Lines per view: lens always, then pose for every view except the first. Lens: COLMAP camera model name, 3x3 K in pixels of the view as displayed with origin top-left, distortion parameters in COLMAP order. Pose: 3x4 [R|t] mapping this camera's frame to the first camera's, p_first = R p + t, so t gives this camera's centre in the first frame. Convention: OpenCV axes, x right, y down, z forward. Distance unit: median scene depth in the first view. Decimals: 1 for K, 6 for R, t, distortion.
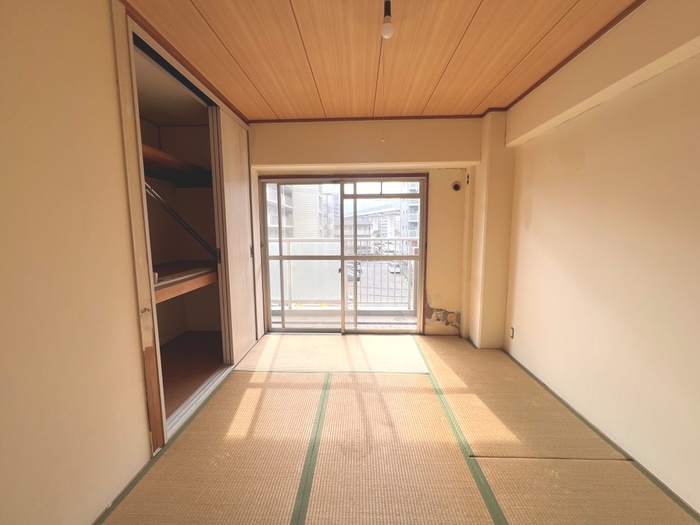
lens RADIAL K [[282.4, 0, 349.3], [0, 282.4, 262.2], [0, 0, 1]] dist [-0.002000, -0.000238]
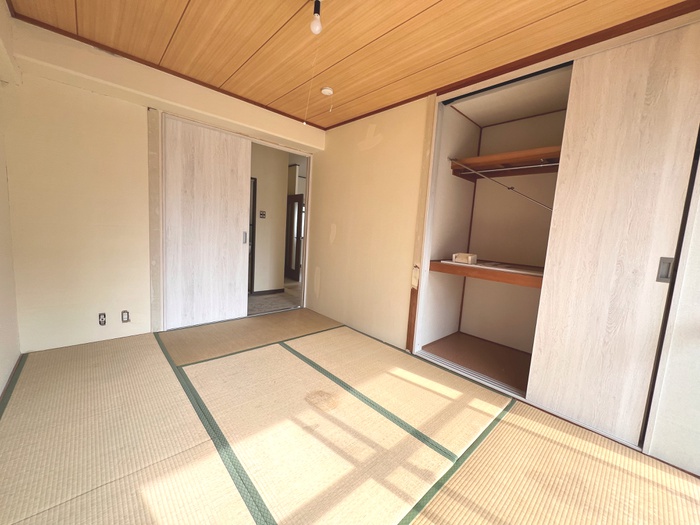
lens RADIAL K [[280.4, 0, 349.7], [0, 280.4, 261.6], [0, 0, 1]] dist [-0.002225, 0.000039]
pose [[-0.710727, 0.037555, -0.702464, 0.536075], [-0.141622, 0.970490, 0.195172, -0.095457], [0.689064, 0.238198, -0.684435, 1.296172]]
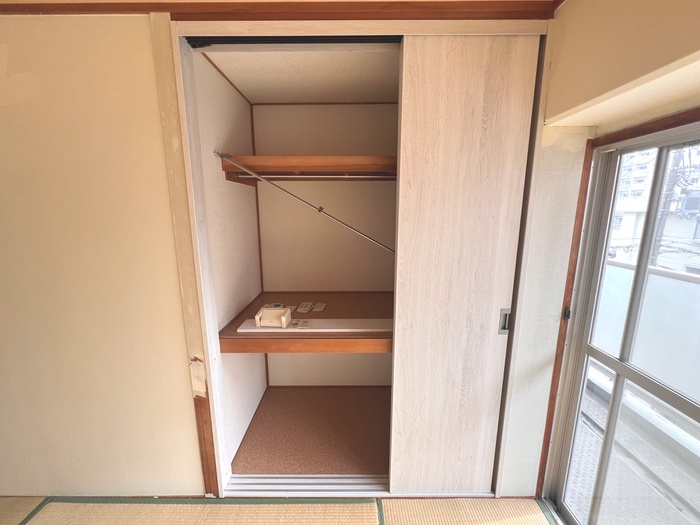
lens RADIAL K [[280.4, 0, 349.7], [0, 280.4, 261.6], [0, 0, 1]] dist [-0.002225, 0.000039]
pose [[0.023990, 0.185546, -0.982343, 0.096159], [-0.114644, 0.976653, 0.181672, -0.255954], [0.993117, 0.108262, 0.044701, 0.978084]]
